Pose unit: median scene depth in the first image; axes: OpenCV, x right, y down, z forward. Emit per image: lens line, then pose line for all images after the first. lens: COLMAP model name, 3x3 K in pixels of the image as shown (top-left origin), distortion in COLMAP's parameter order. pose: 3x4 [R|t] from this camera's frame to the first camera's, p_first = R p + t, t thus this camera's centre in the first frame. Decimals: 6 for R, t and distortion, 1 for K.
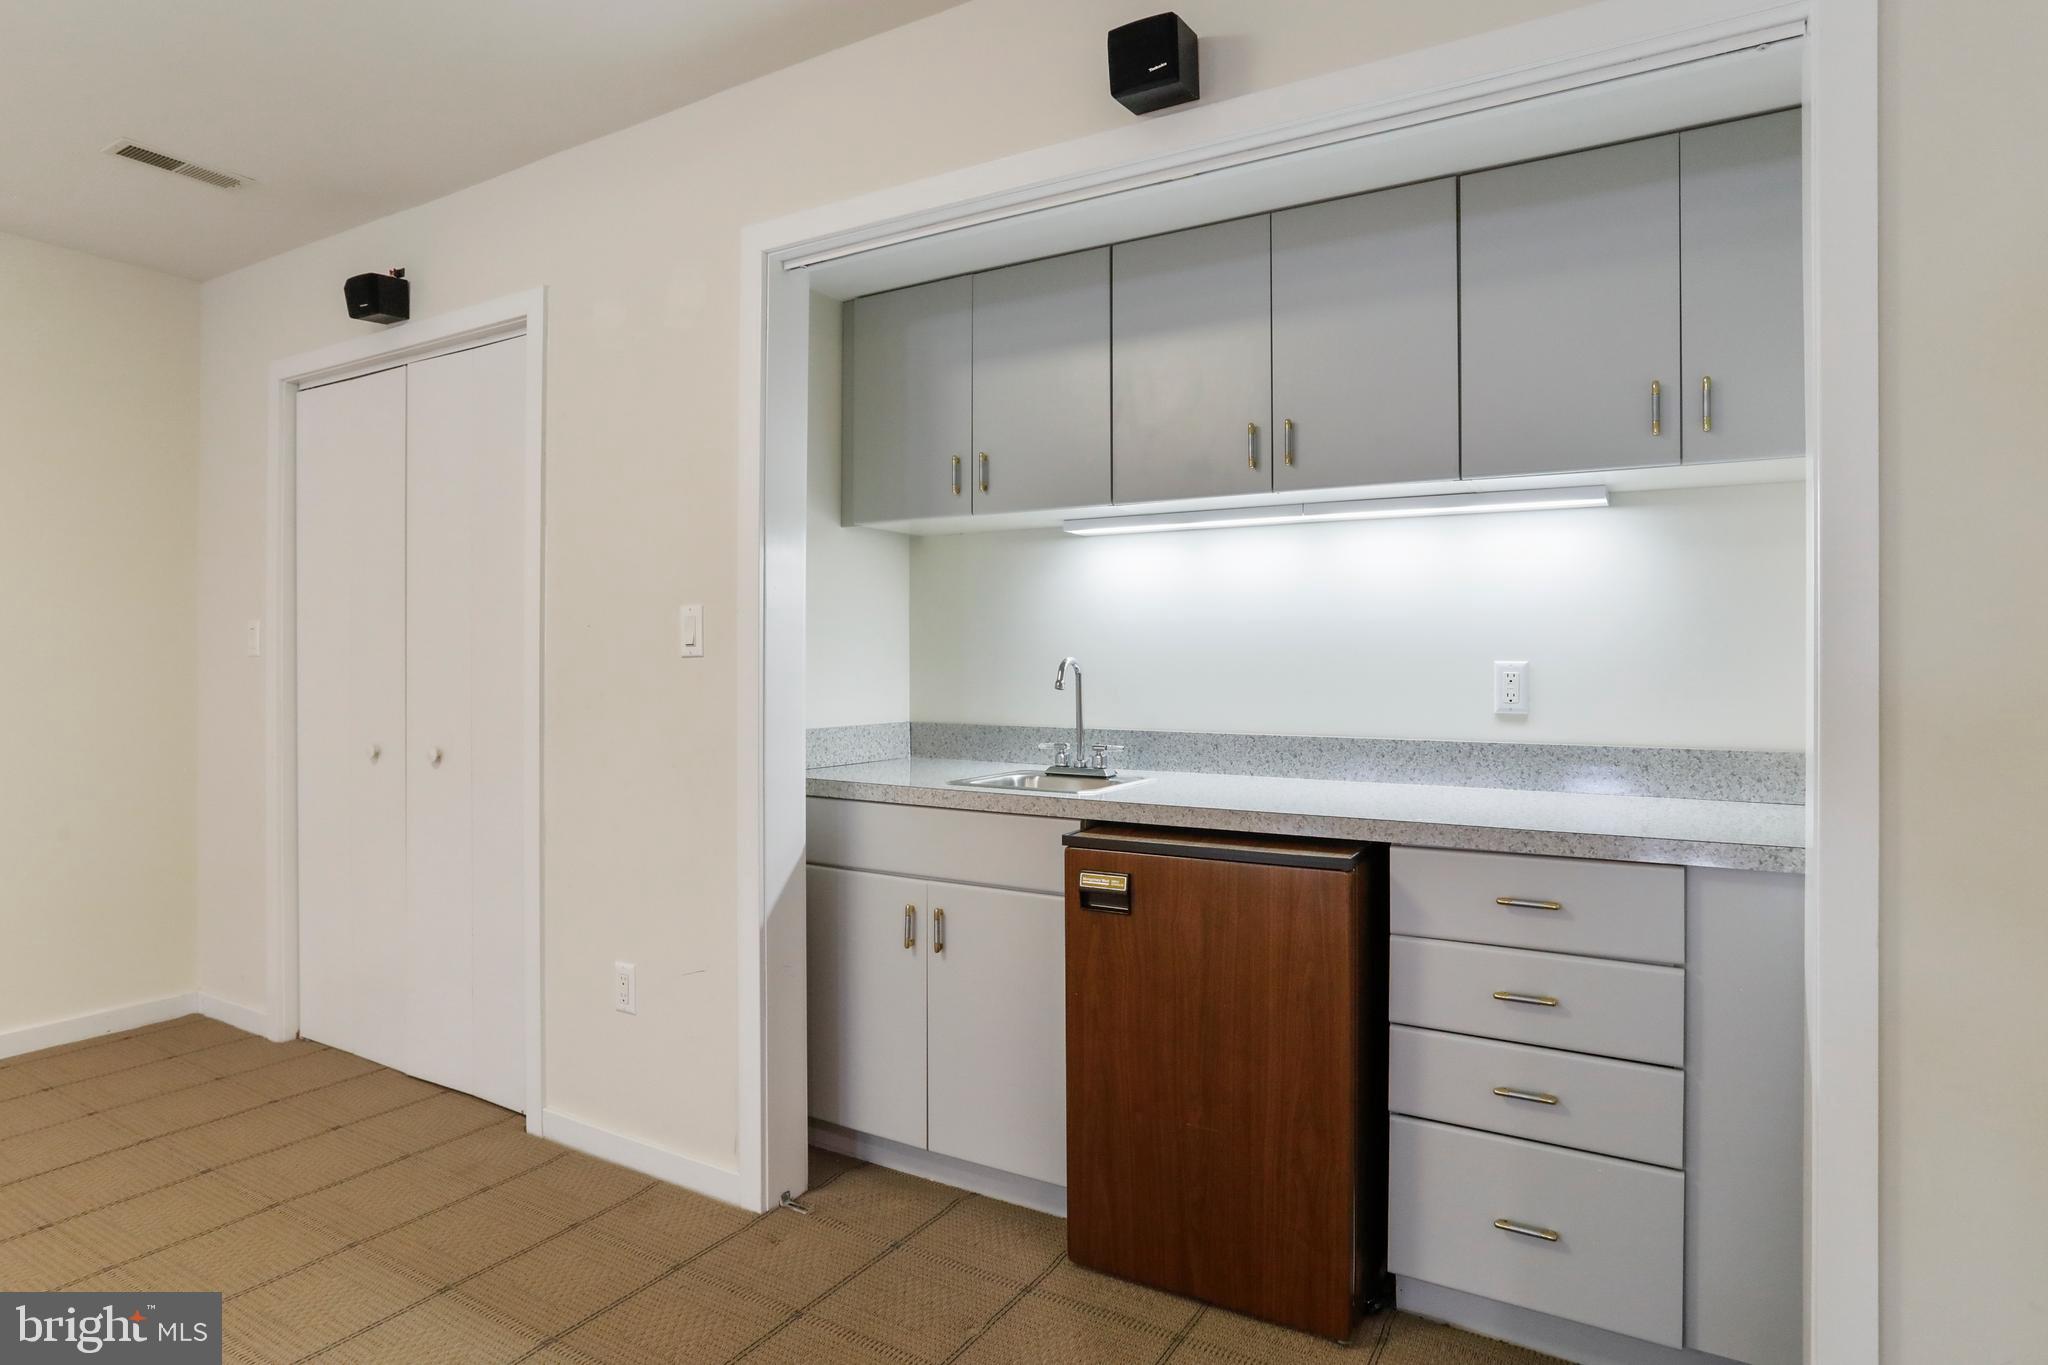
lens RADIAL K [[1157.0, 0, 1000.9], [0, 1157.0, 653.1], [0, 0, 1]] dist [-0.005306, -0.001270]
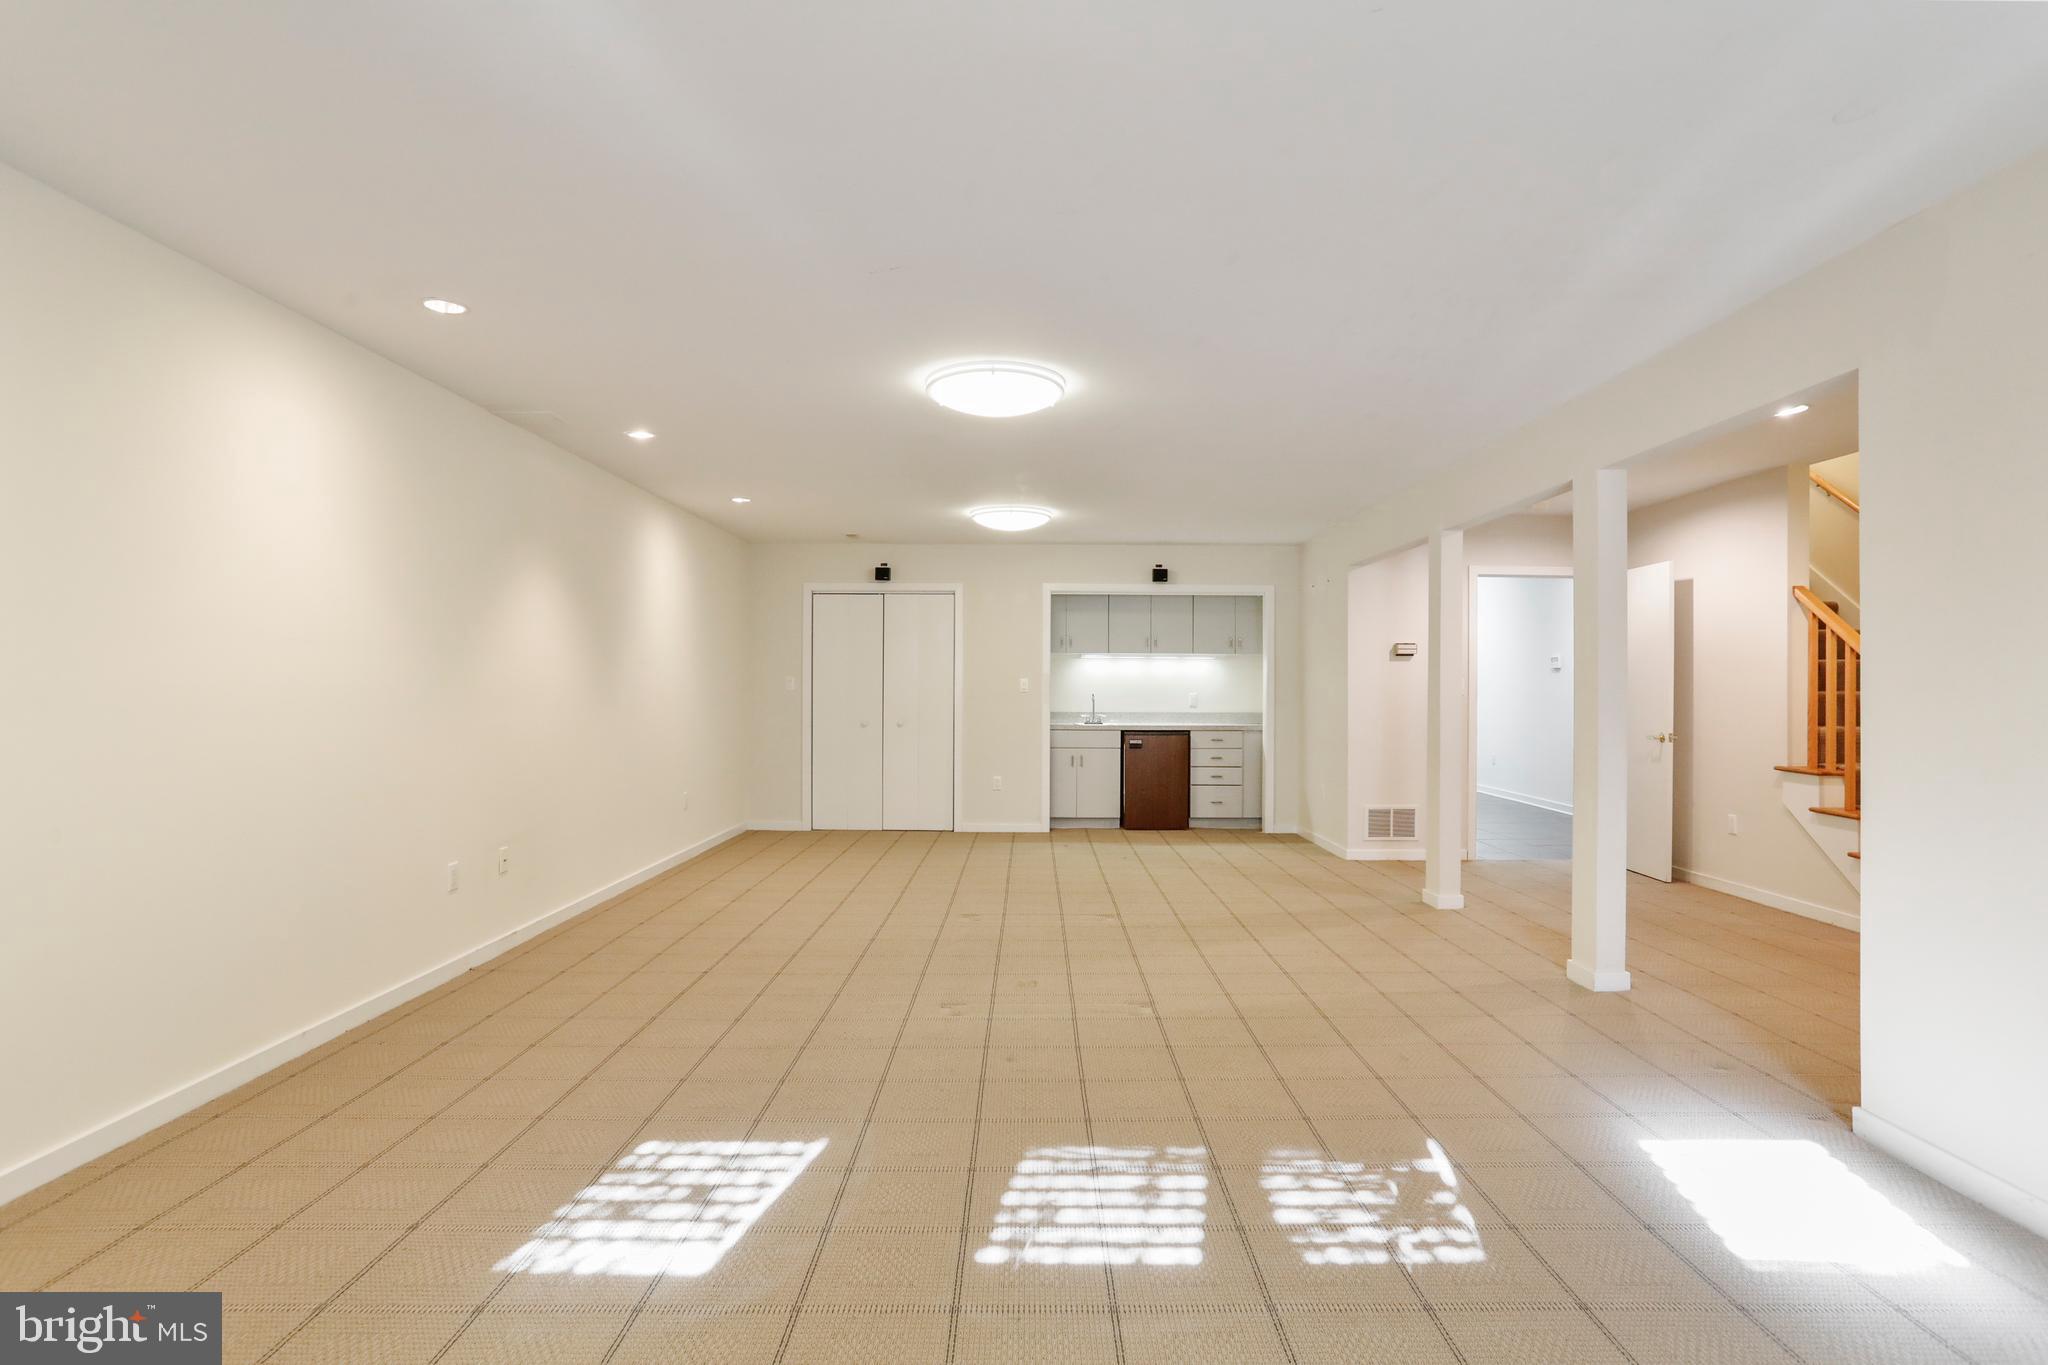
lens RADIAL K [[1006.6, 0, 1020.6], [0, 1006.6, 681.5], [0, 0, 1]] dist [-0.032394, 0.008778]
pose [[0.861035, 0.007661, 0.508488, -2.431753], [-0.005624, 0.999969, -0.005543, -0.016555], [-0.508515, 0.001913, 0.861051, -2.291298]]
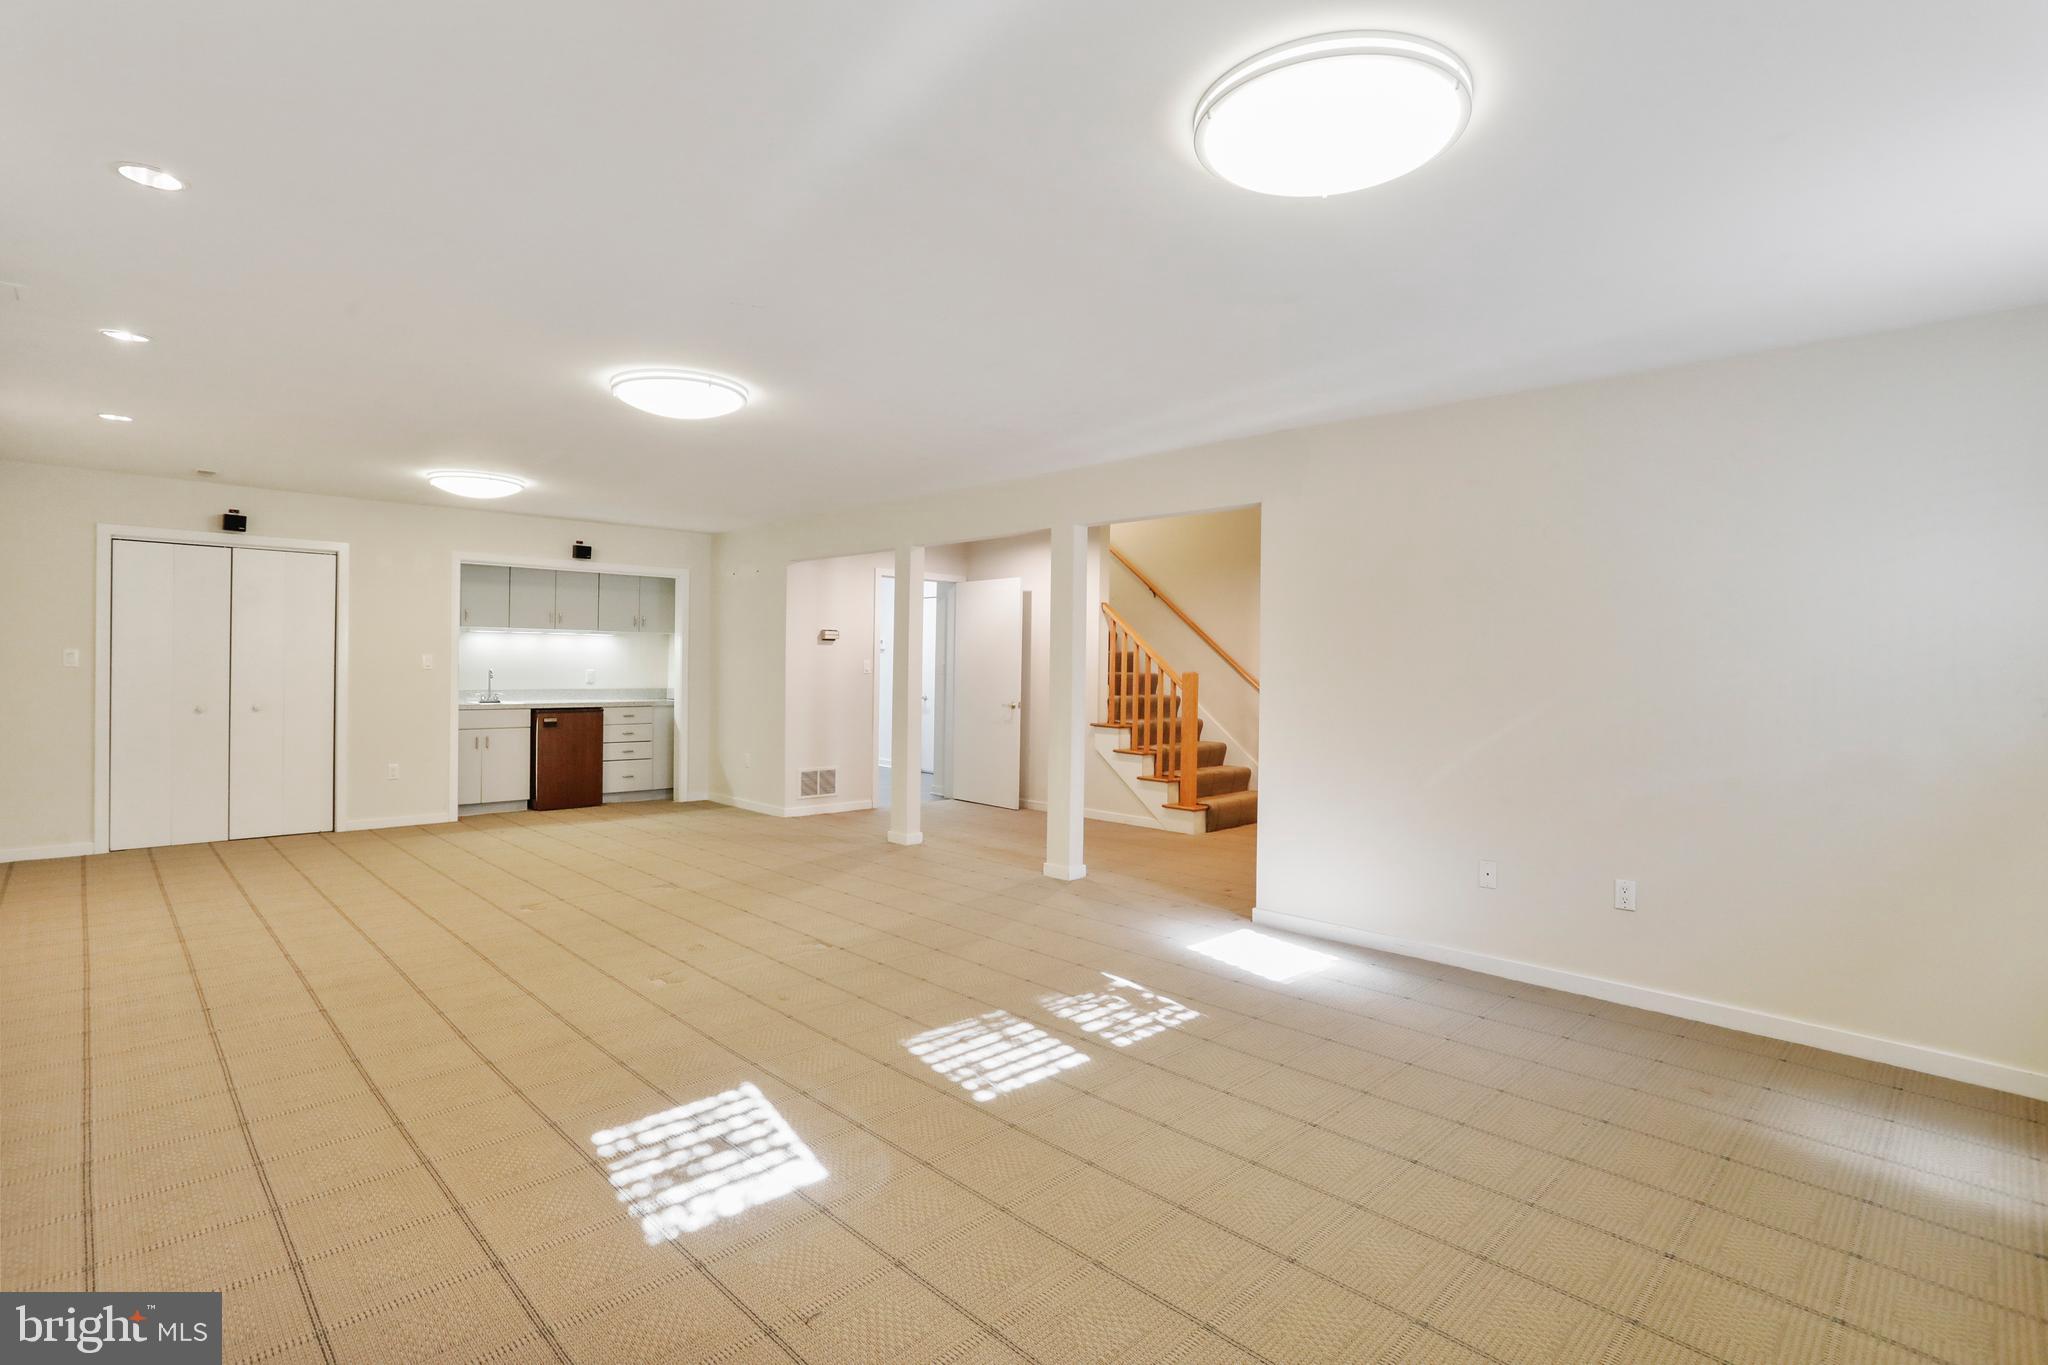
lens RADIAL K [[1006.6, 0, 1007.1], [0, 1006.6, 675.4], [0, 0, 1]] dist [-0.032394, 0.008778]
pose [[0.262412, -0.007045, 0.964930, -3.308681], [-0.014974, 0.999823, 0.011372, -0.048207], [-0.964840, -0.017433, 0.262260, -1.778975]]
